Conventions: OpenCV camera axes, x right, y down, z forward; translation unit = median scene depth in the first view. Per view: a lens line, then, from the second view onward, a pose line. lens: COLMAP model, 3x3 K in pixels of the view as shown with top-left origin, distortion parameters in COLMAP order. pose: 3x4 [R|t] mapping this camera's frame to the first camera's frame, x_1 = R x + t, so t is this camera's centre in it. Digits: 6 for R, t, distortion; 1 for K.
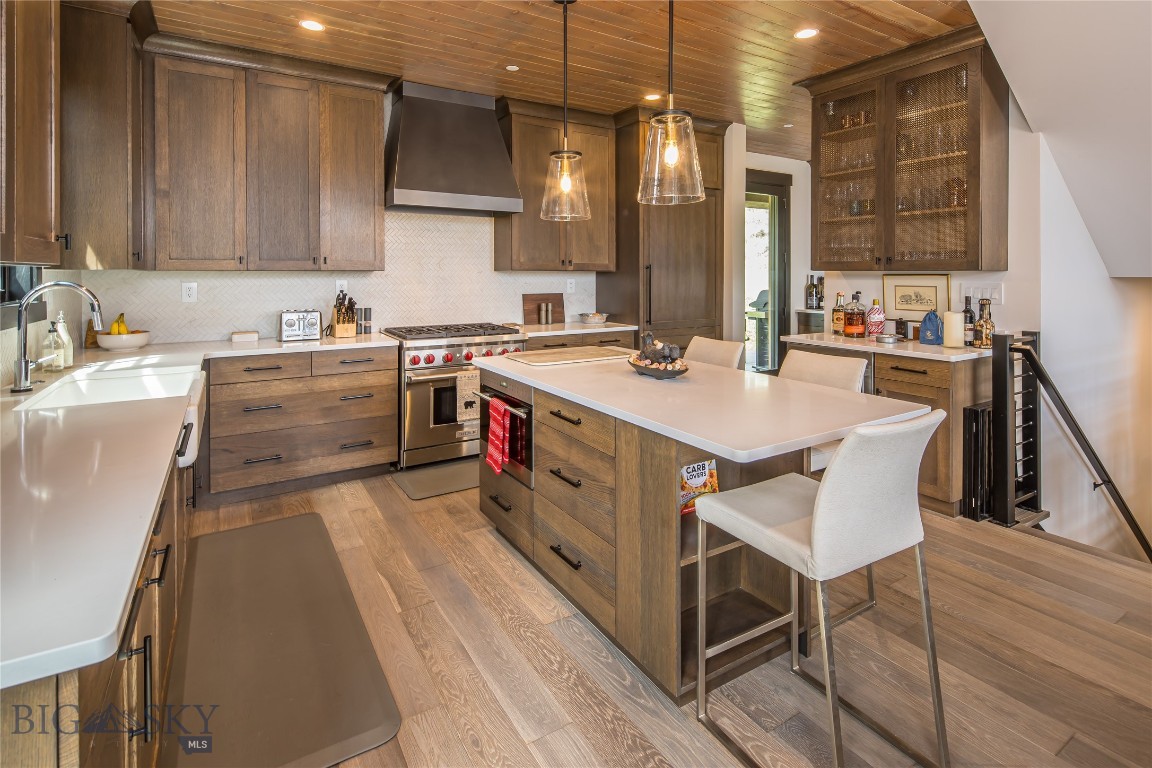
lens RADIAL K [[571.2, 0, 568.5], [0, 571.2, 277.8], [0, 0, 1]] dist [0.005597, -0.003889]
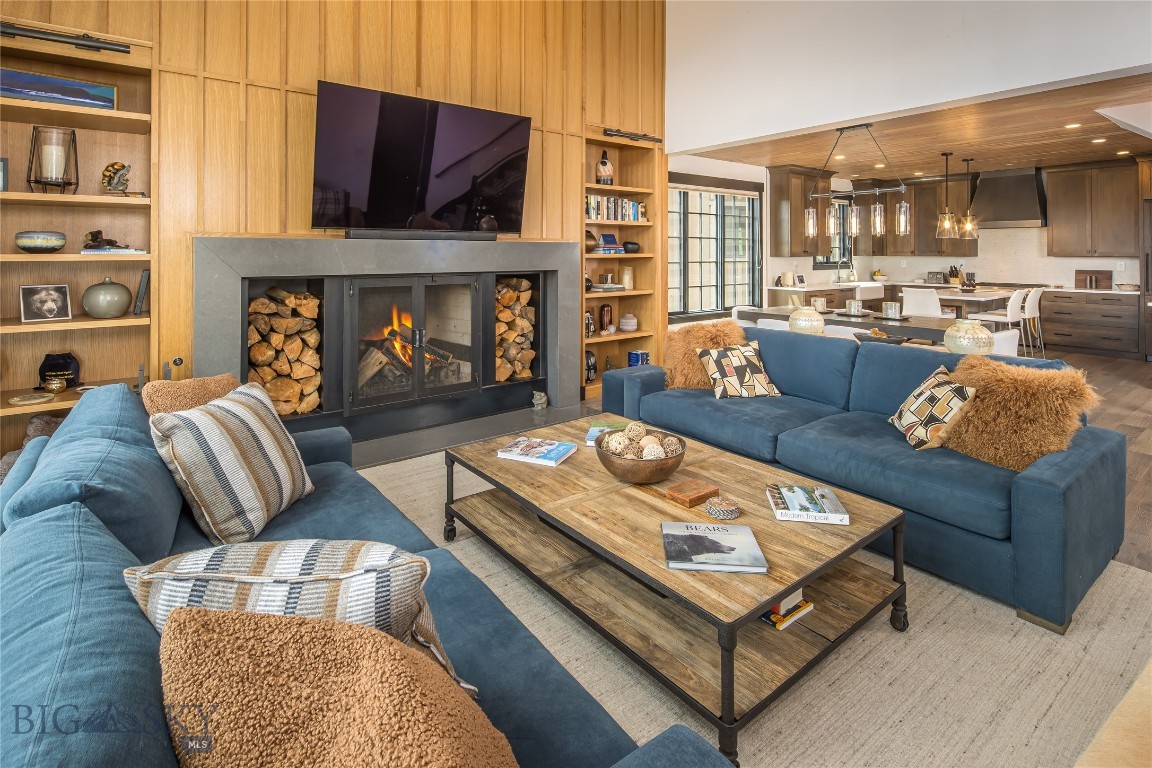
lens RADIAL K [[571.2, 0, 551.5], [0, 571.2, 253.3], [0, 0, 1]] dist [0.005597, -0.003889]
pose [[0.112060, 0.002418, -0.993698, 1.956308], [-0.008269, 0.999965, 0.001501, -0.015620], [0.993667, 0.008049, 0.112076, -1.047420]]
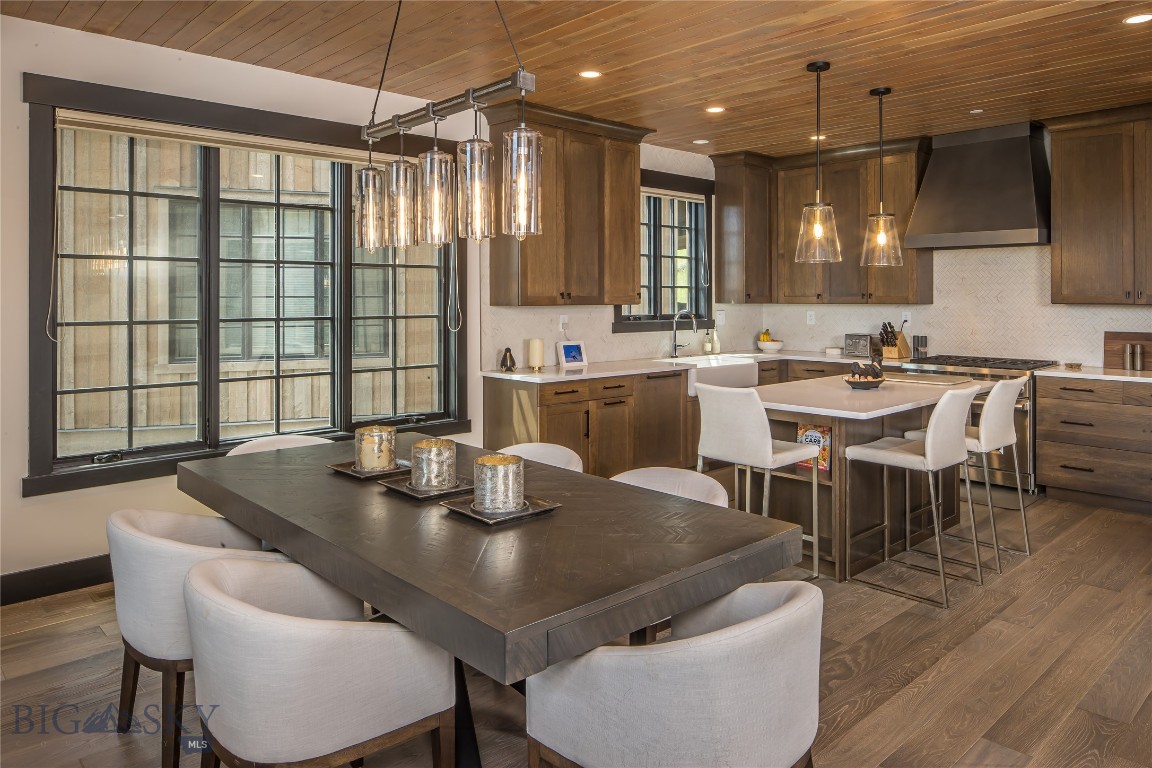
lens RADIAL K [[775.5, 0, 562.5], [0, 775.5, 303.1], [0, 0, 1]] dist [-0.001463, -0.002195]
pose [[0.209617, 0.007712, -0.977753, 1.164010], [-0.006370, 0.999958, 0.006522, -0.021751], [0.977763, 0.004862, 0.209657, -0.048745]]
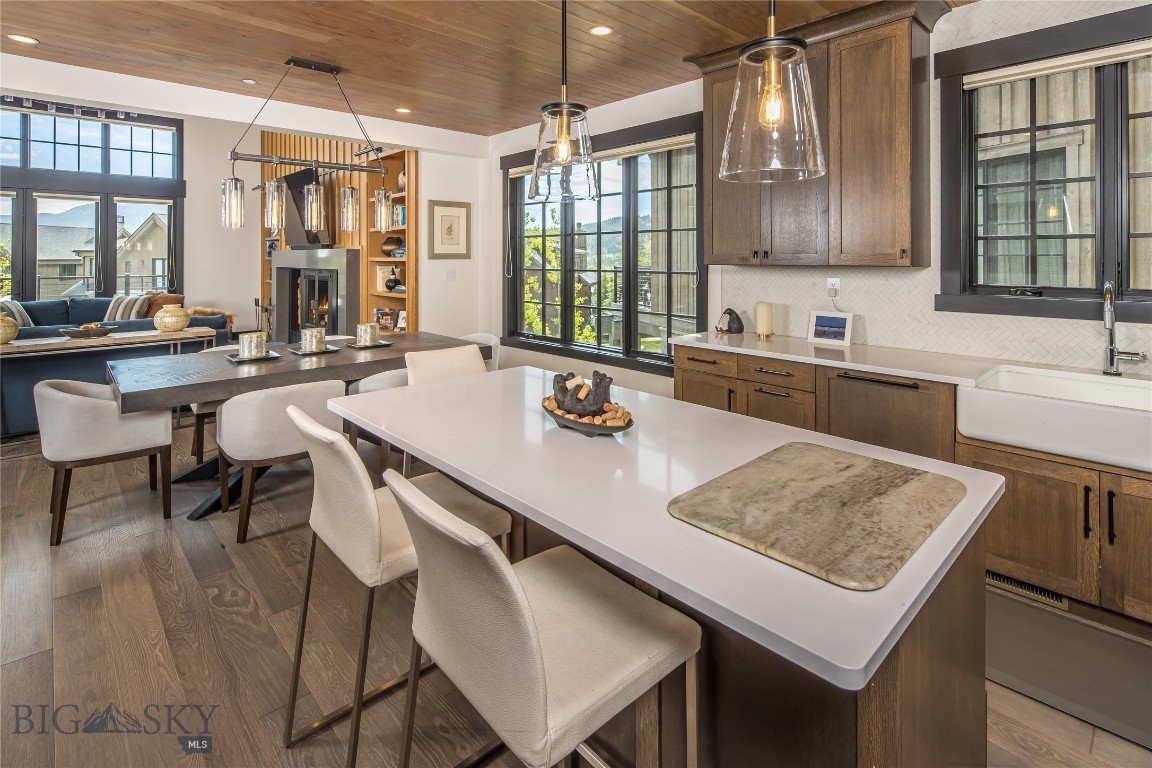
lens RADIAL K [[571.2, 0, 558.0], [0, 571.2, 247.1], [0, 0, 1]] dist [0.005597, -0.003889]
pose [[-0.982129, -0.003283, -0.188181, 0.213515], [-0.001214, 0.999938, -0.011109, -0.027262], [0.188206, -0.010682, -0.982072, 1.125254]]
